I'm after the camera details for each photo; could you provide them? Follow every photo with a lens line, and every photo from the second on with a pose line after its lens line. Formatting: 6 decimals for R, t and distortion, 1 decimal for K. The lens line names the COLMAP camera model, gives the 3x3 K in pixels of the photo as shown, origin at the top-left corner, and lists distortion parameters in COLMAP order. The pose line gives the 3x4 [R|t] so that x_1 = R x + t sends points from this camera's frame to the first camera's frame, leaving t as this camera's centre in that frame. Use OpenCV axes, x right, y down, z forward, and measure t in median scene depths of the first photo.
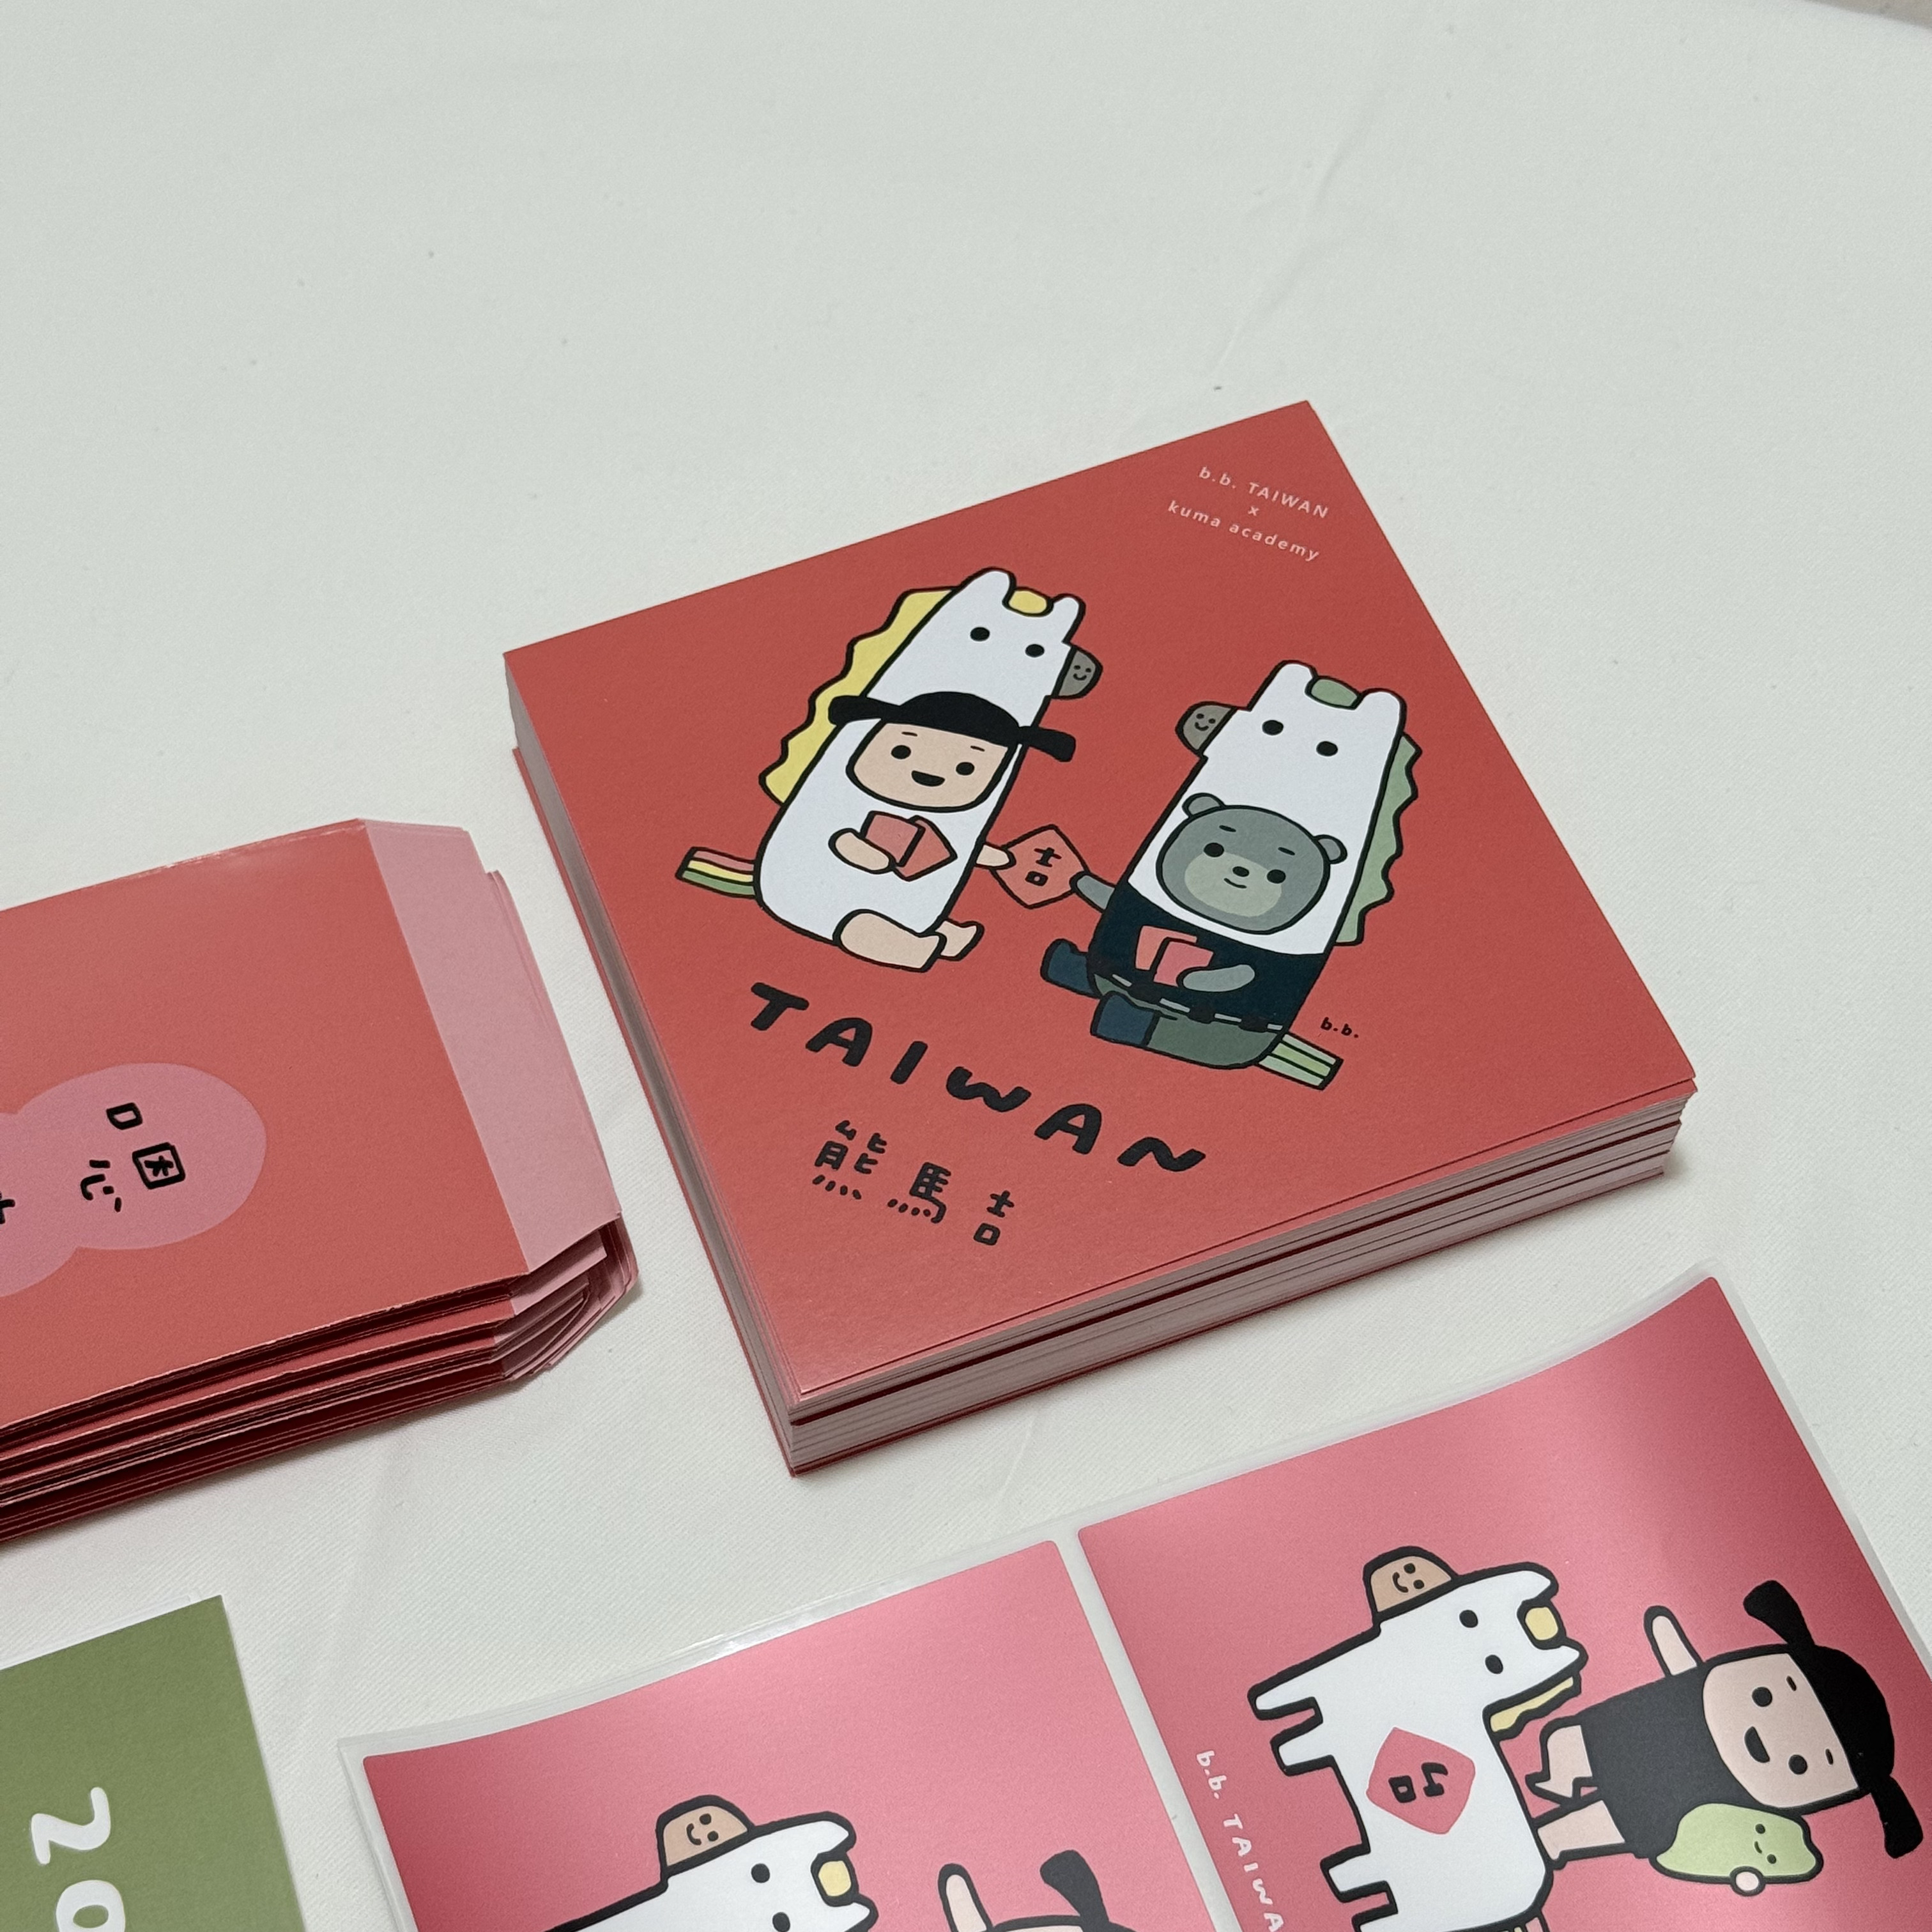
lens RADIAL K [[3635.2, 0, 966.0], [0, 3635.2, 966.0], [0, 0, 1]] dist [0.143162, -0.089570]
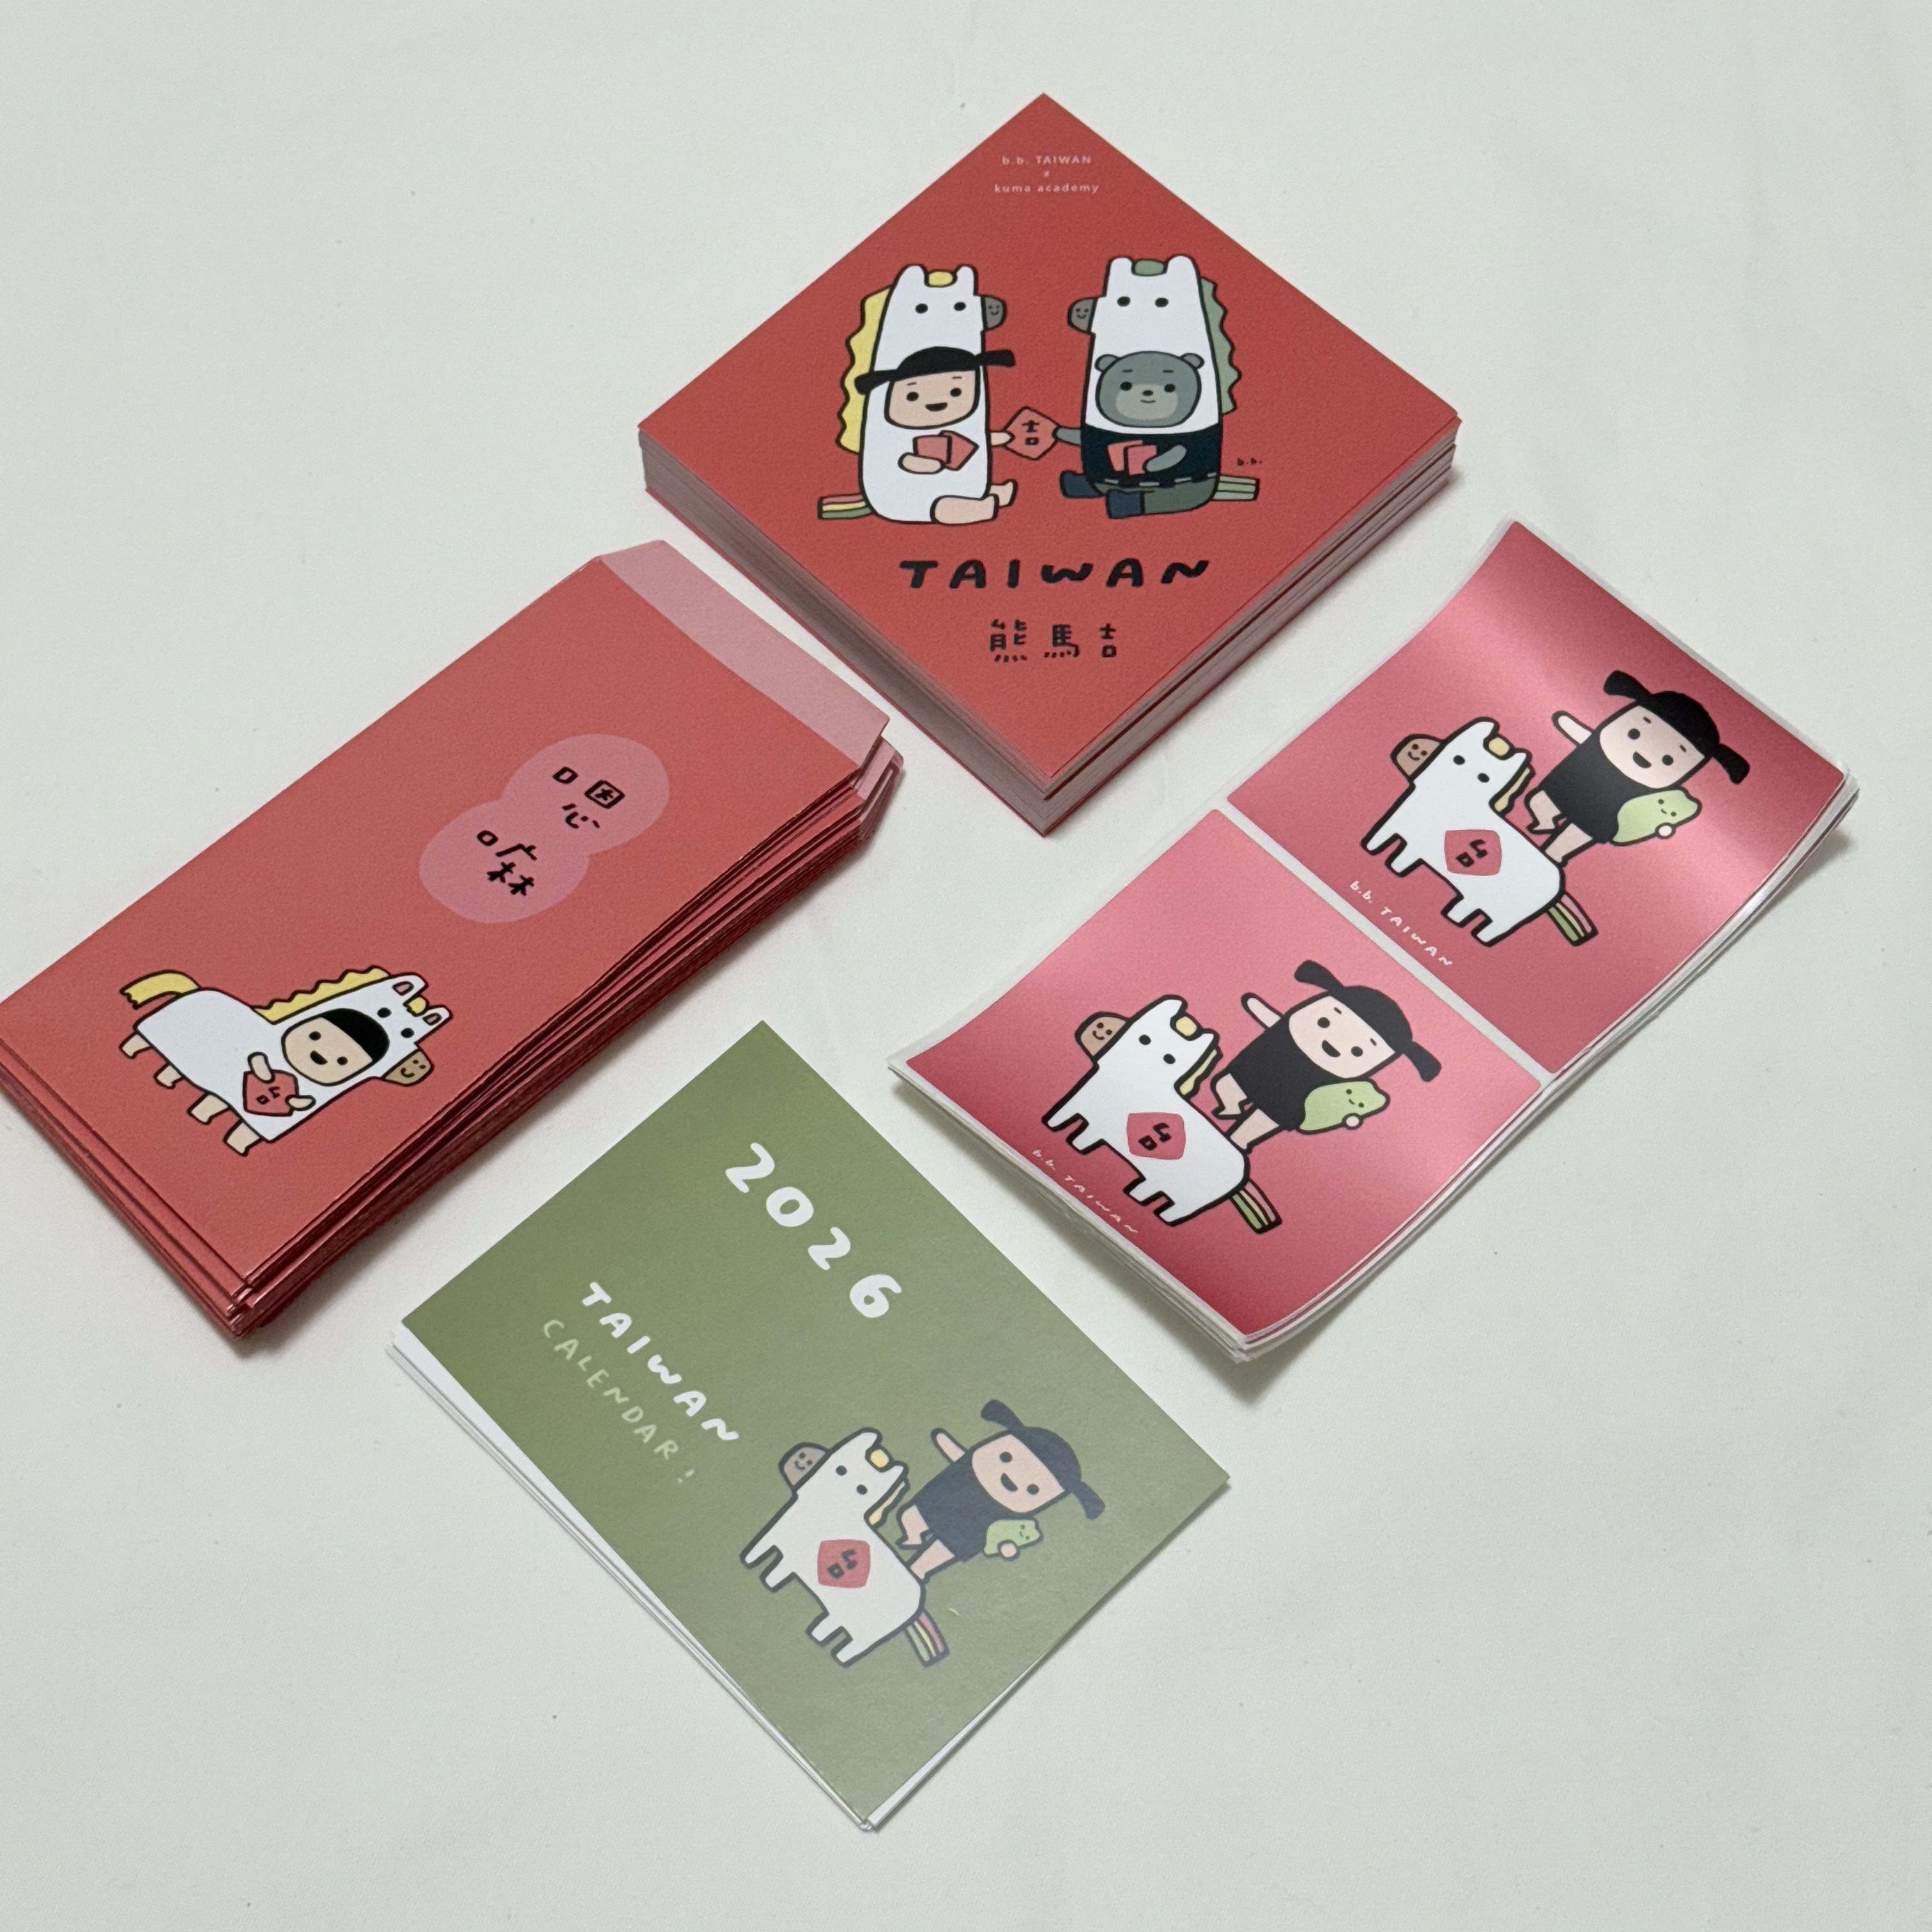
lens RADIAL K [[3635.2, 0, 966.0], [0, 3635.2, 966.0], [0, 0, 1]] dist [0.143162, -0.089570]
pose [[0.915358, -0.362961, 0.174297, -0.375880], [0.346795, 0.930648, 0.116739, -0.006969], [-0.204581, -0.046413, 0.977749, -0.563731]]
